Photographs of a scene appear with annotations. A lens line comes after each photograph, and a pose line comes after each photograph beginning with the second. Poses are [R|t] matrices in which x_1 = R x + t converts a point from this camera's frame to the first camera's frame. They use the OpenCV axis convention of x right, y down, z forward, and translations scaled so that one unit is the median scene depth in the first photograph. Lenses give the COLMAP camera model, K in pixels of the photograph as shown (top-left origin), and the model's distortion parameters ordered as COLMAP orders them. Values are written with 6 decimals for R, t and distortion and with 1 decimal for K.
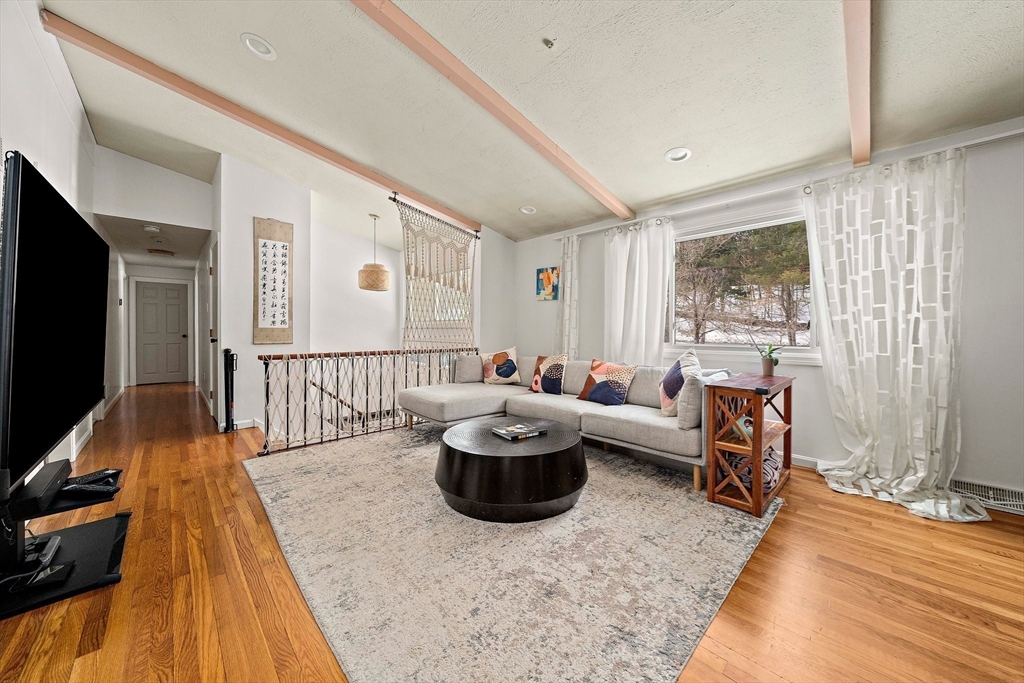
lens RADIAL K [[355.1, 0, 510.4], [0, 355.1, 335.1], [0, 0, 1]] dist [-0.007211, 0.000184]
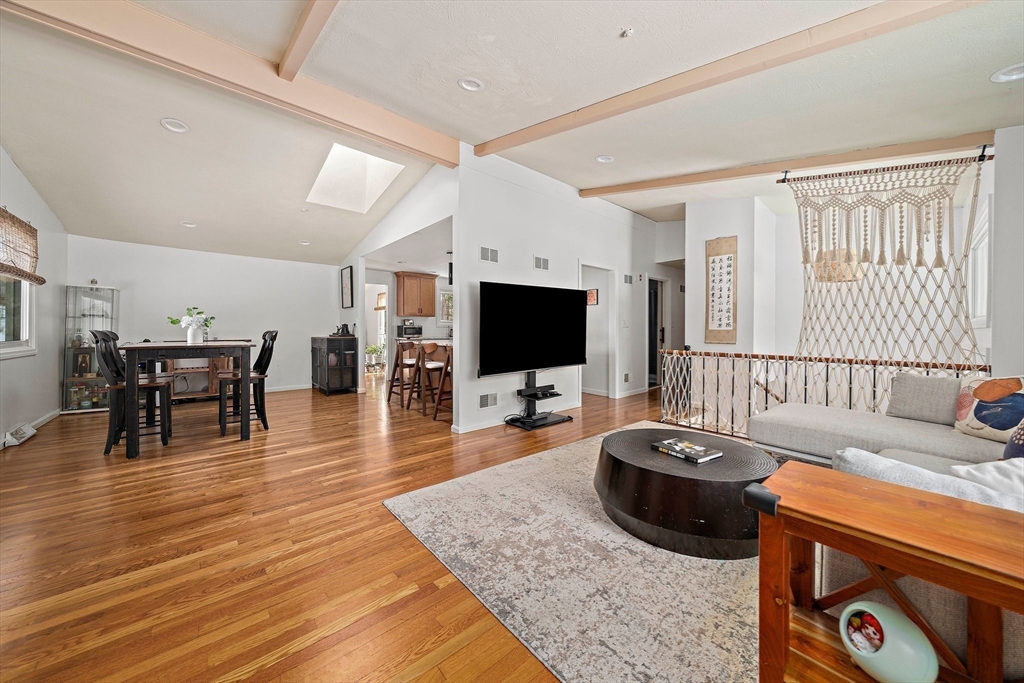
lens RADIAL K [[355.1, 0, 515.4], [0, 355.1, 331.8], [0, 0, 1]] dist [-0.007211, 0.000184]
pose [[-0.046312, 0.002292, -0.998924, 0.544075], [-0.013589, 0.999903, 0.002924, -0.007424], [0.998835, 0.013710, -0.046277, 0.378233]]
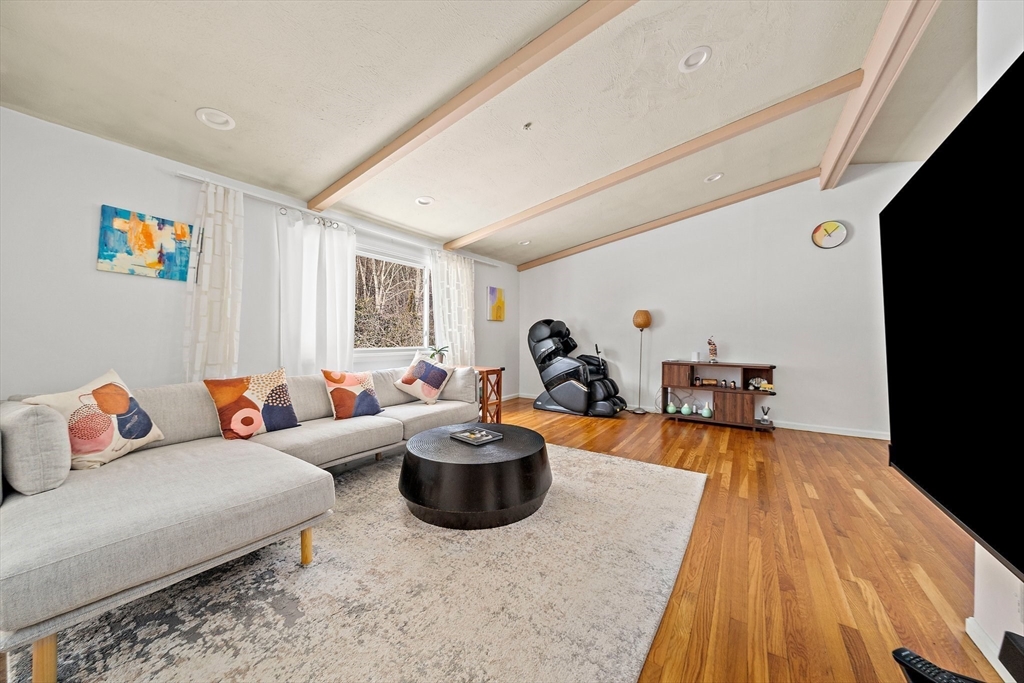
lens RADIAL K [[355.1, 0, 515.7], [0, 355.1, 341.8], [0, 0, 1]] dist [-0.007211, 0.000184]
pose [[-0.217610, -0.014976, 0.975921, -0.605891], [0.001679, 0.999875, 0.015718, -0.011091], [-0.976034, 0.005059, -0.217558, 0.672890]]
